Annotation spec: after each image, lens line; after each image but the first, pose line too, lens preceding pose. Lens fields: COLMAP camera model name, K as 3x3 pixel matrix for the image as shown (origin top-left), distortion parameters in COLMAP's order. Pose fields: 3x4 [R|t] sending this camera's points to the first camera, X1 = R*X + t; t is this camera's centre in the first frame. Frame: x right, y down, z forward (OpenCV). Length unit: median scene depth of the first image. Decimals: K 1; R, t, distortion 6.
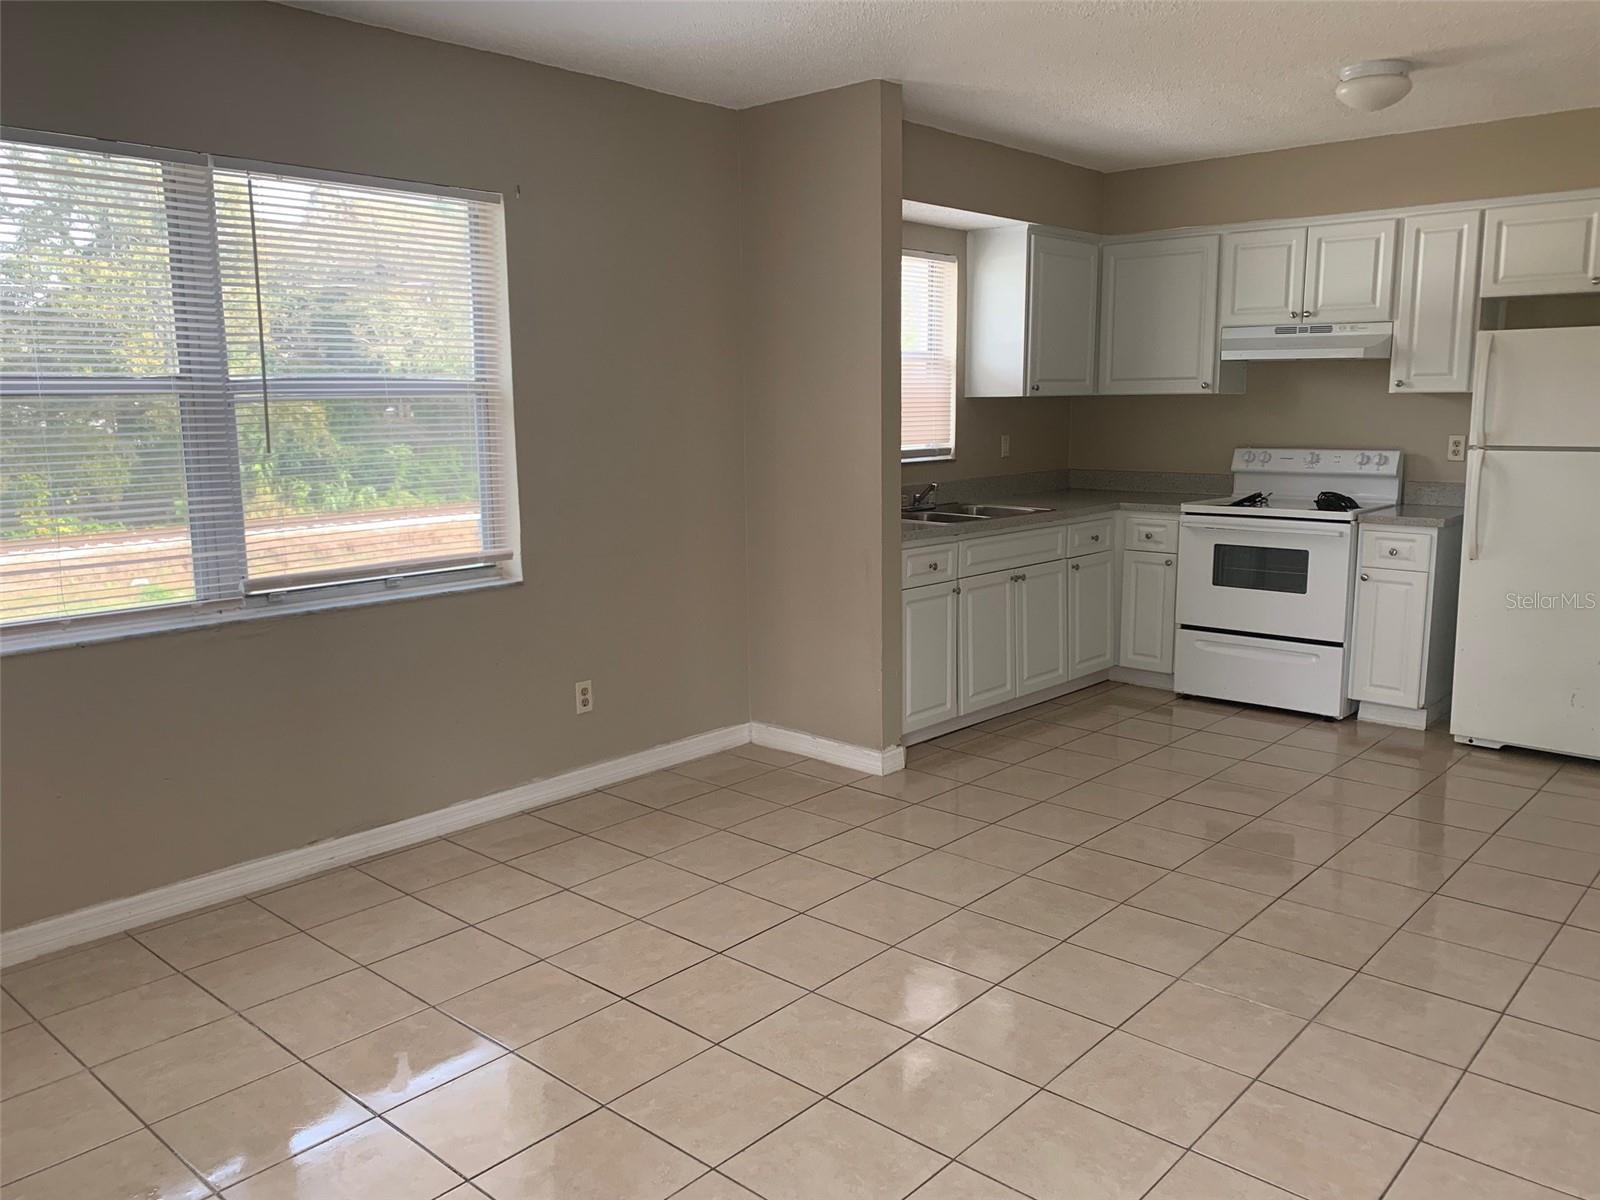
lens RADIAL K [[1242.6, 0, 800.0], [0, 1242.6, 600.0], [0, 0, 1]] dist [0.087442, -0.089646]
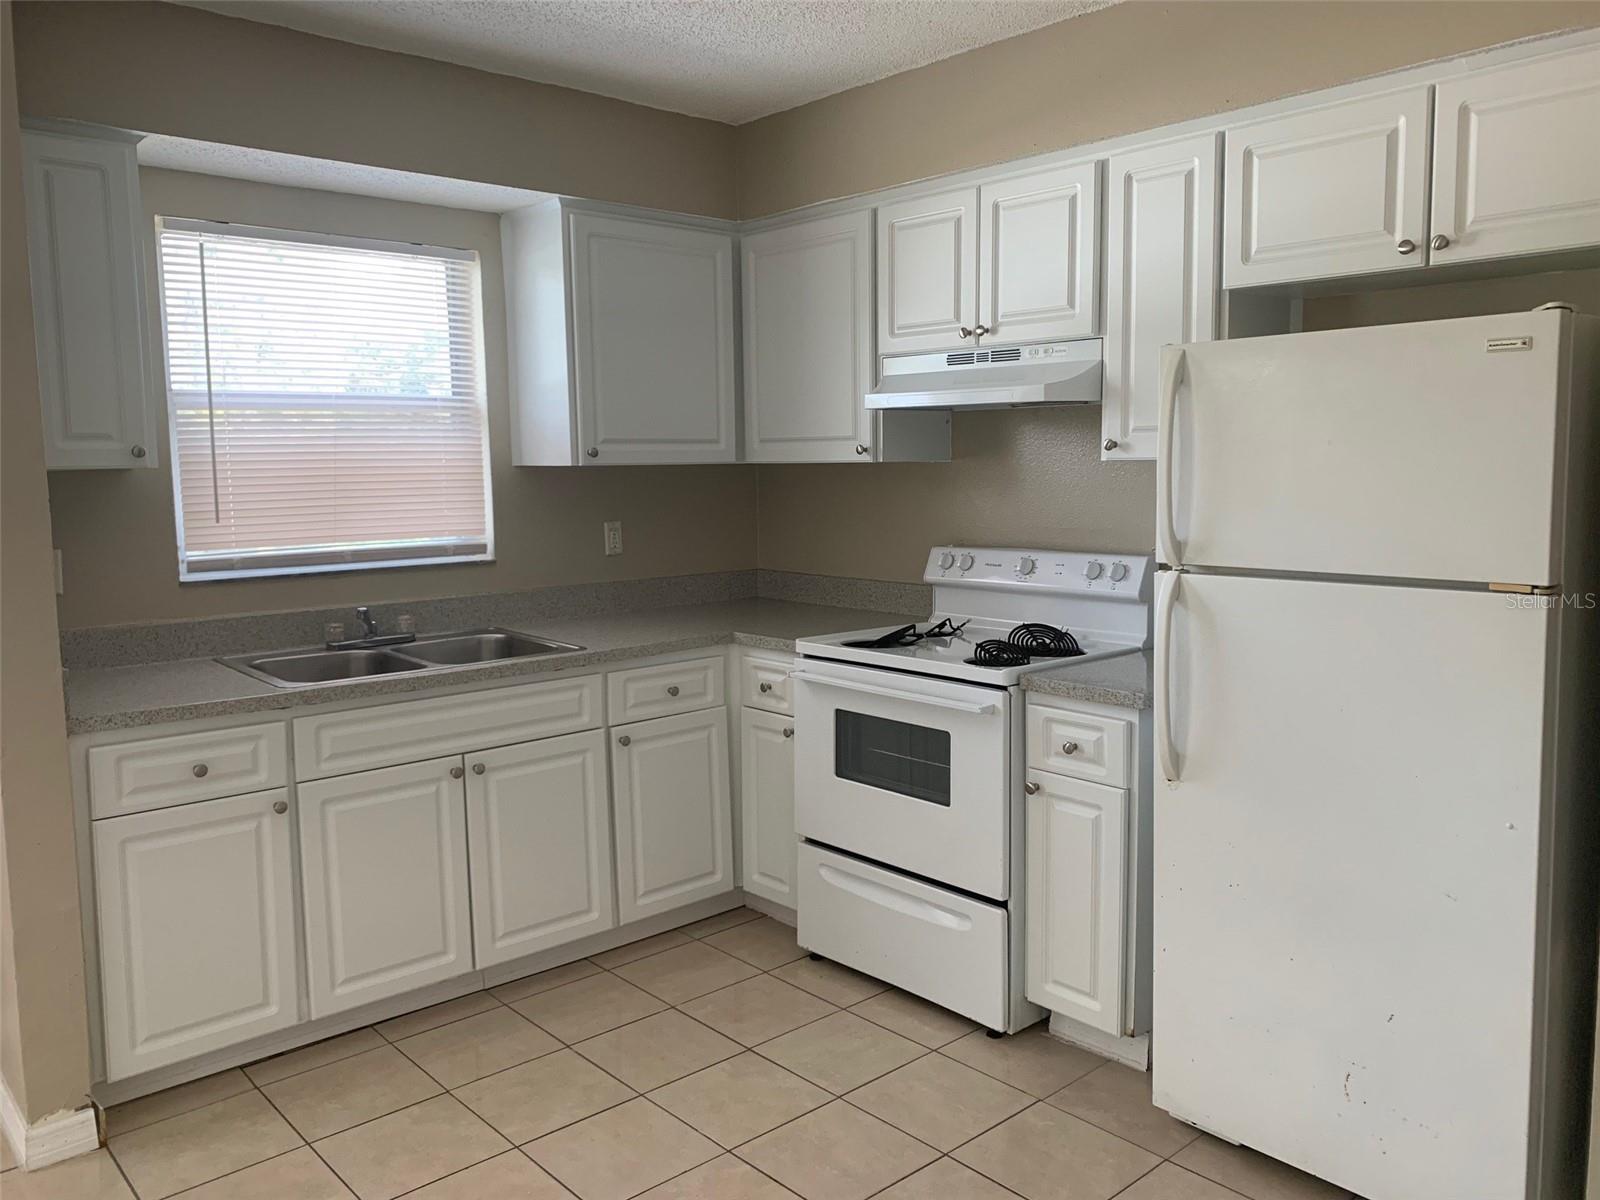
lens RADIAL K [[1222.0, 0, 793.5], [0, 1222.0, 596.3], [0, 0, 1]] dist [0.128524, -0.274870]
pose [[0.994081, 0.005992, -0.108477, 0.368978], [-0.011516, 0.998664, -0.050367, -0.068202], [0.108030, 0.051318, 0.992822, 0.405306]]
